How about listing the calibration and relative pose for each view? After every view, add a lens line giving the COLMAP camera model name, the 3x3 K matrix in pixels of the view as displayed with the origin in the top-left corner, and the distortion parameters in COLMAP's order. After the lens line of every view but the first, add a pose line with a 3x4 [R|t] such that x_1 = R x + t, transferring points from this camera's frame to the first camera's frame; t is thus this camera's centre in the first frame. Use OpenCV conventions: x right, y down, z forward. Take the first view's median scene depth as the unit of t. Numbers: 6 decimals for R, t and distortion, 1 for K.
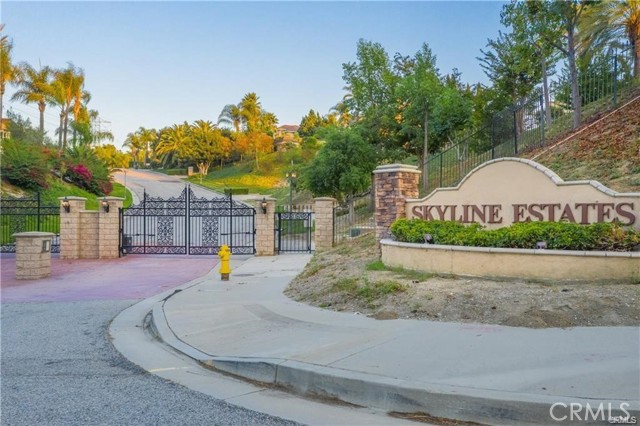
lens RADIAL K [[506.4, 0, 321.8], [0, 506.4, 210.3], [0, 0, 1]] dist [-0.000894, 0.017880]
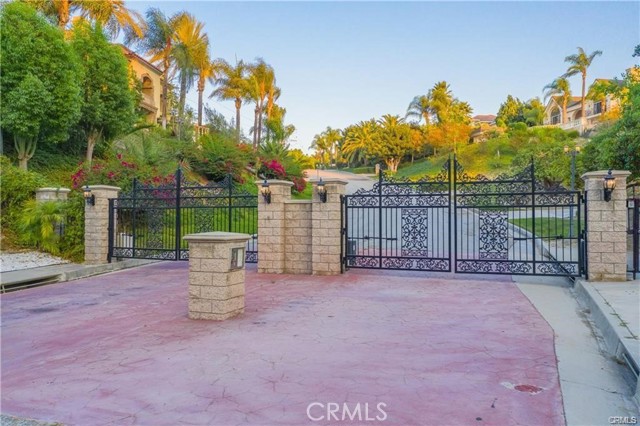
lens RADIAL K [[506.4, 0, 319.8], [0, 506.4, 214.0], [0, 0, 1]] dist [-0.000894, 0.017880]
pose [[0.940114, -0.003895, -0.340837, -0.080419], [0.005141, 0.999983, 0.002751, 0.006372], [0.340821, -0.004338, 0.940118, 0.151792]]
